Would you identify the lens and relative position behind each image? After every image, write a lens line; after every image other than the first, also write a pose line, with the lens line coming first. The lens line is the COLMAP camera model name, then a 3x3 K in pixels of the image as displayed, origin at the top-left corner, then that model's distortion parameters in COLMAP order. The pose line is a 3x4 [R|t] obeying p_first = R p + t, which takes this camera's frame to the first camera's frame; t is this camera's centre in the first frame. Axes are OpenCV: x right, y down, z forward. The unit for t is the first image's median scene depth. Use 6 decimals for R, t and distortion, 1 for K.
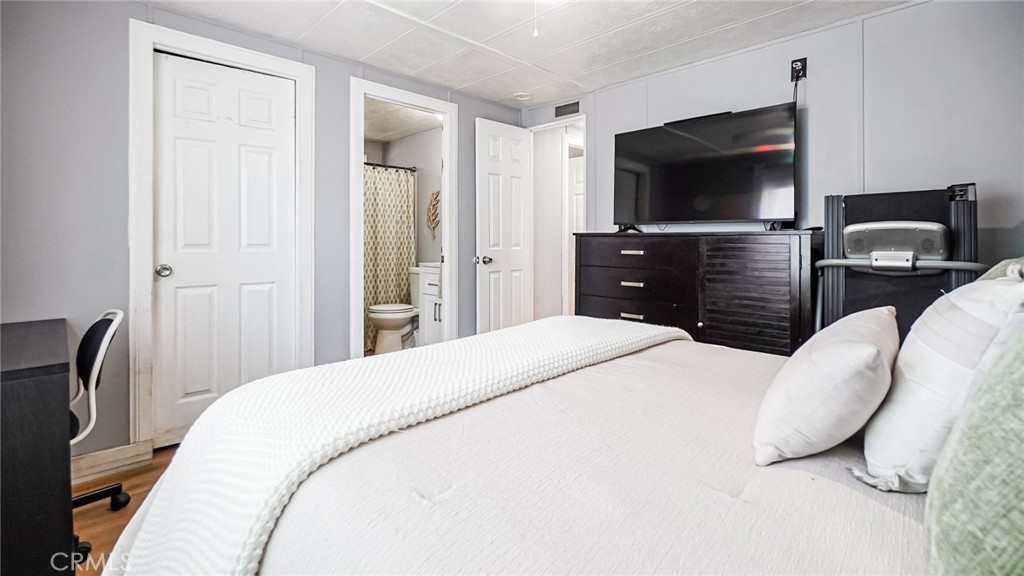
lens RADIAL K [[454.0, 0, 513.6], [0, 454.0, 240.8], [0, 0, 1]] dist [-0.007710, 0.001906]
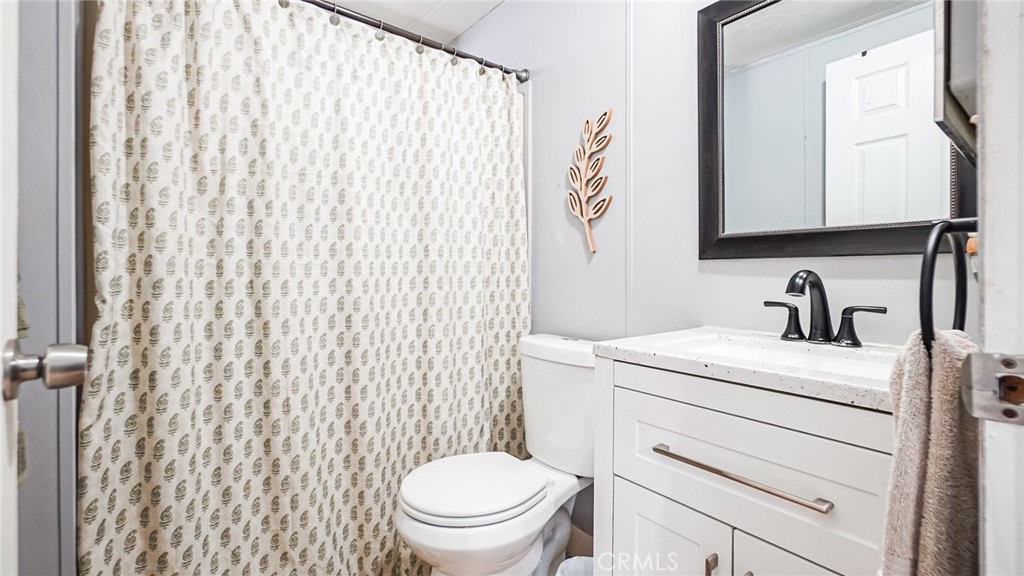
lens RADIAL K [[454.0, 0, 510.3], [0, 454.0, 273.0], [0, 0, 1]] dist [-0.007710, 0.001906]
pose [[0.991419, 0.000282, -0.130723, -0.190367], [0.000026, 0.999997, 0.002352, 0.008696], [0.130723, -0.002336, 0.991416, 0.651731]]
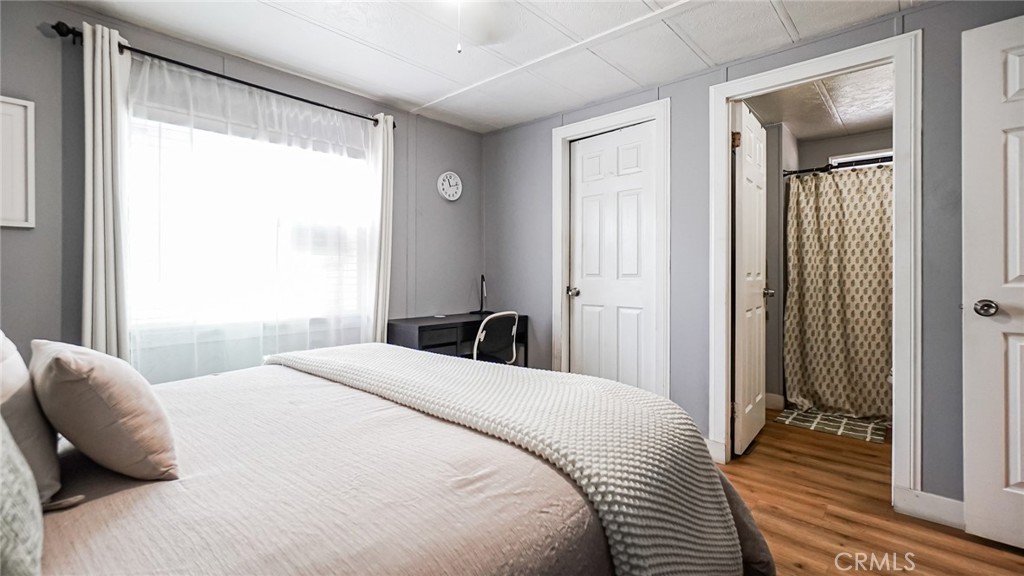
lens RADIAL K [[454.0, 0, 495.5], [0, 454.0, 274.8], [0, 0, 1]] dist [-0.007710, 0.001906]
pose [[0.025666, 0.003200, -0.999665, 0.318294], [0.001357, 0.999994, 0.003236, 0.002683], [0.999670, -0.001440, 0.025662, 0.338211]]
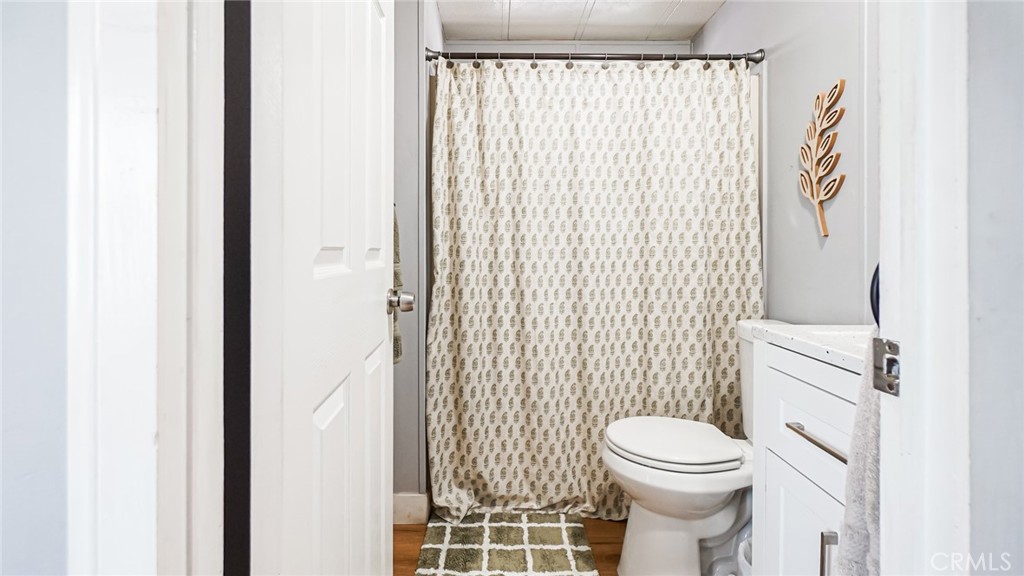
lens RADIAL K [[454.0, 0, 492.1], [0, 454.0, 249.0], [0, 0, 1]] dist [-0.007710, 0.001906]
pose [[0.690646, -0.001892, -0.723190, -0.106232], [0.000065, 0.999997, -0.002554, 0.003672], [0.723193, 0.001717, 0.690644, 0.611719]]
